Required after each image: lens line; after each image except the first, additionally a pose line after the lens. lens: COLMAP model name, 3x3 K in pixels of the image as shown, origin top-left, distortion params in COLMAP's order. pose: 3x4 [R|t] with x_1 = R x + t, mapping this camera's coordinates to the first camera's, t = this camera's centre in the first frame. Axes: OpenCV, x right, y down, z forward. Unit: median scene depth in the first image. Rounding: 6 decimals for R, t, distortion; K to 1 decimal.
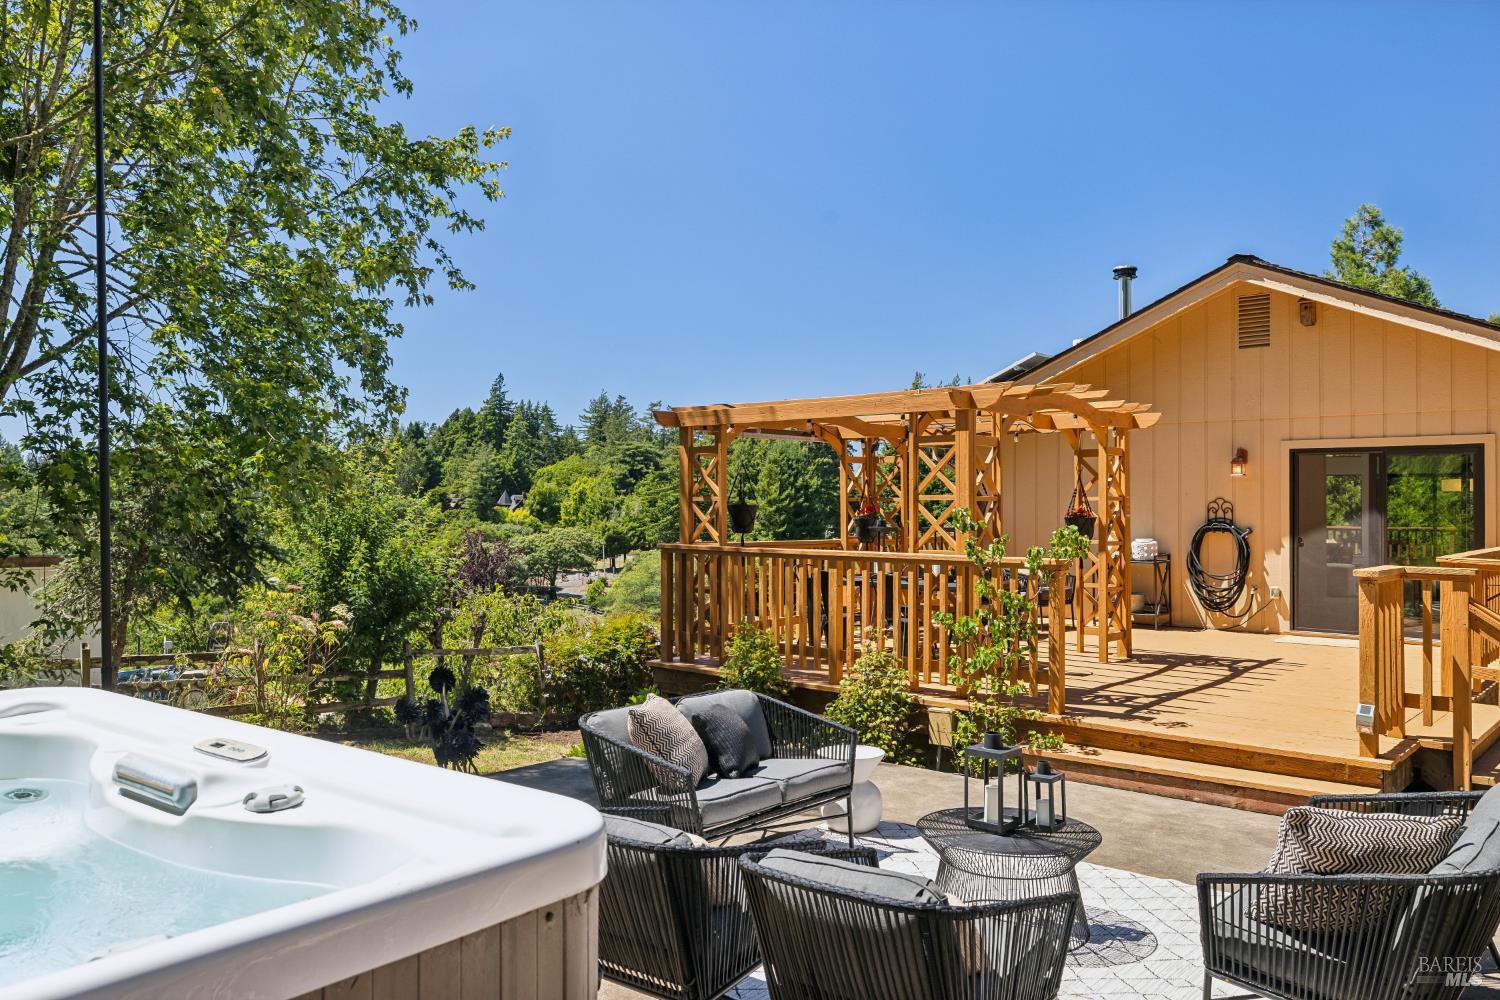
lens RADIAL K [[1029.1, 0, 750.0], [0, 1029.1, 500.0], [0, 0, 1]] dist [0.010466, -0.002359]
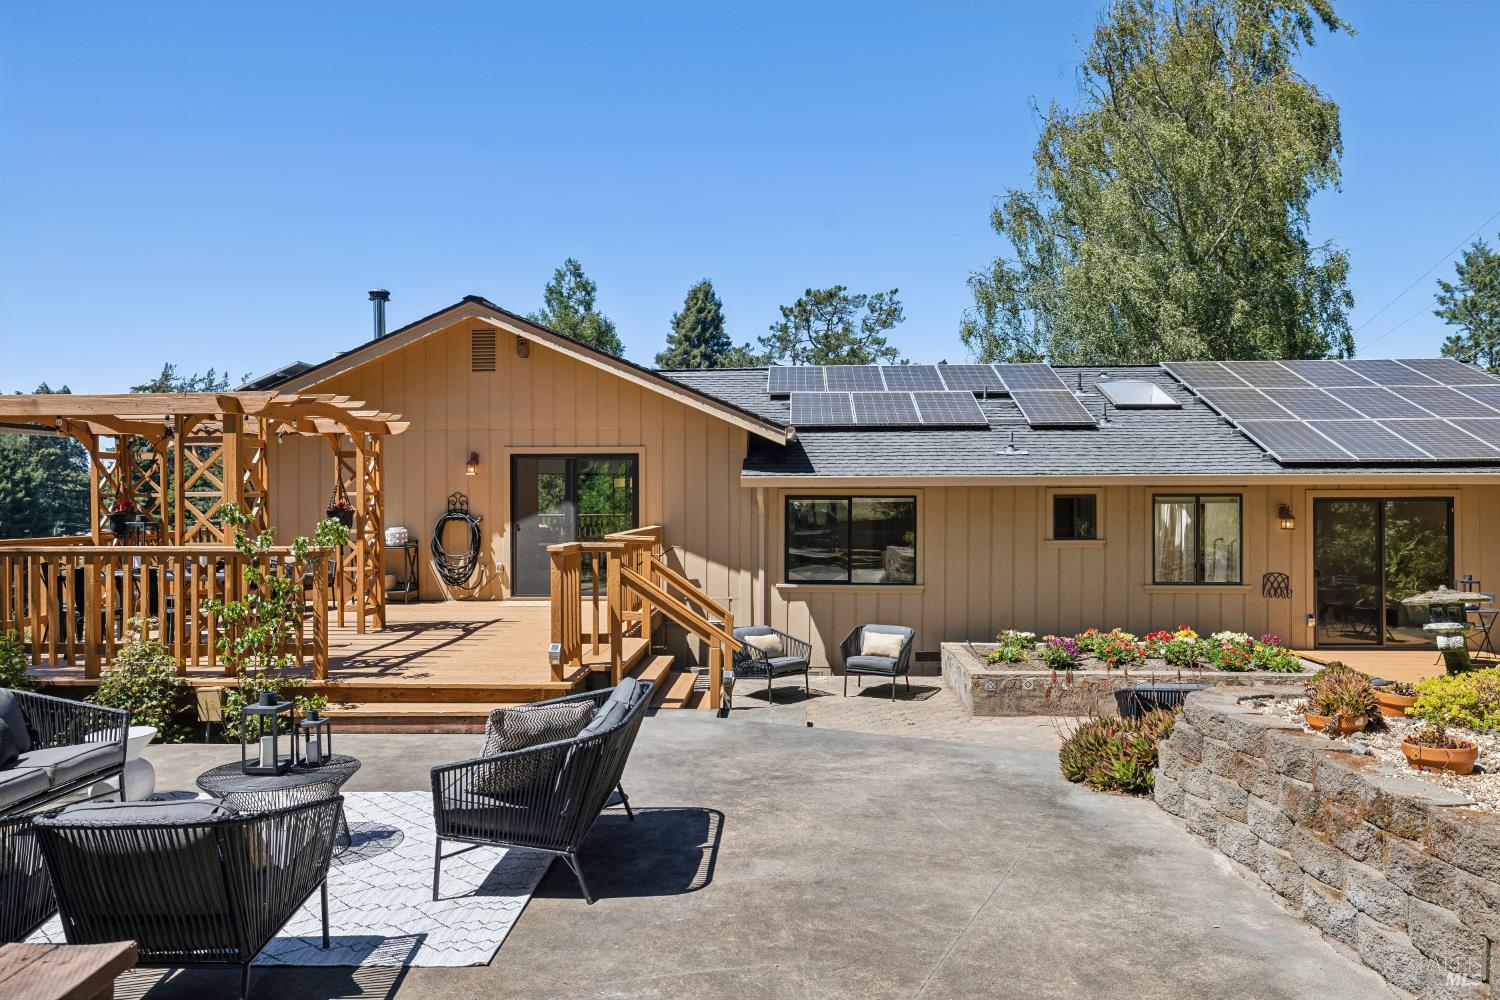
lens RADIAL K [[973.8, 0, 750.0], [0, 973.8, 500.0], [0, 0, 1]] dist [0.003899, -0.000559]
pose [[0.757673, -0.006071, 0.652606, -0.052027], [0.000632, 0.999963, 0.008569, -0.004429], [-0.652634, -0.006080, 0.757649, -0.148950]]
